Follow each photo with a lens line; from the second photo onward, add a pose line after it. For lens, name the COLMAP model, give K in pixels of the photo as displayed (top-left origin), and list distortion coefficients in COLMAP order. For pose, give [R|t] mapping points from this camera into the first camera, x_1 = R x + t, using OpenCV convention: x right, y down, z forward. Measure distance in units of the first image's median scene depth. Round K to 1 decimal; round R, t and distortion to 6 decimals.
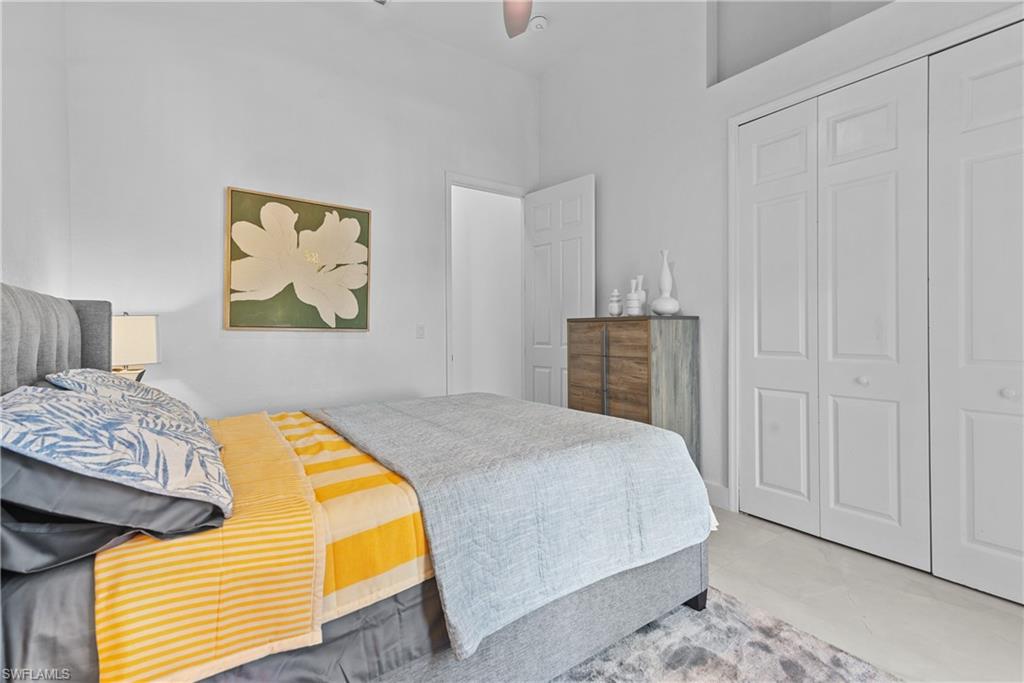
lens RADIAL K [[463.4, 0, 513.0], [0, 463.4, 334.8], [0, 0, 1]] dist [0.002225, 0.000318]
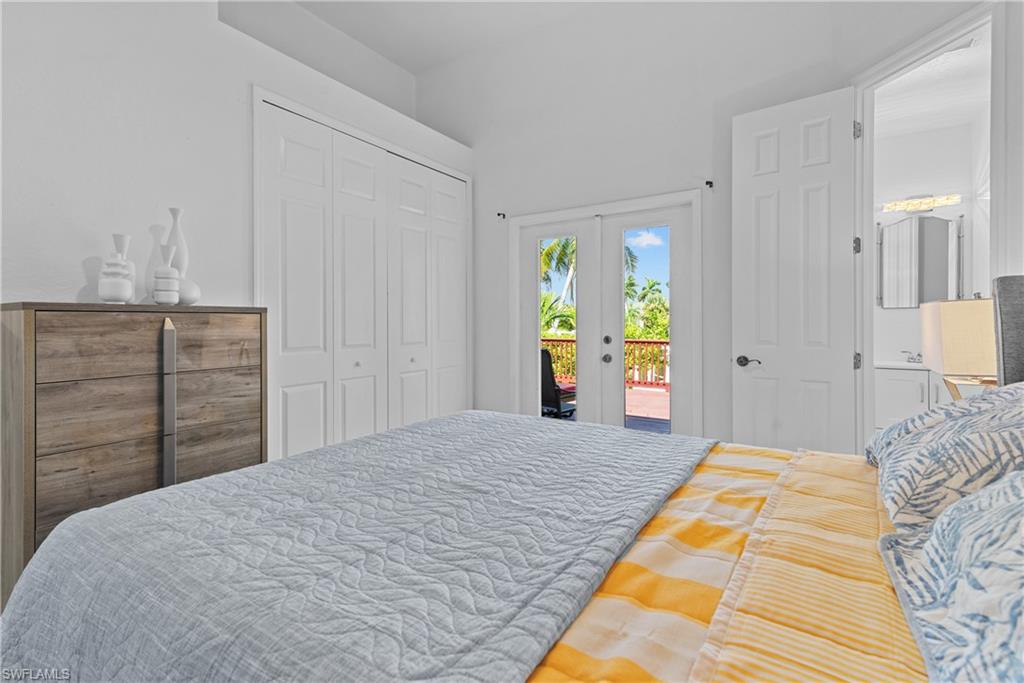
lens RADIAL K [[463.4, 0, 504.1], [0, 463.4, 317.5], [0, 0, 1]] dist [0.002225, 0.000318]
pose [[-0.326131, 0.010788, 0.945263, -0.503547], [0.011526, 0.999906, -0.007435, -0.015194], [-0.945254, 0.008470, -0.326225, 0.832468]]
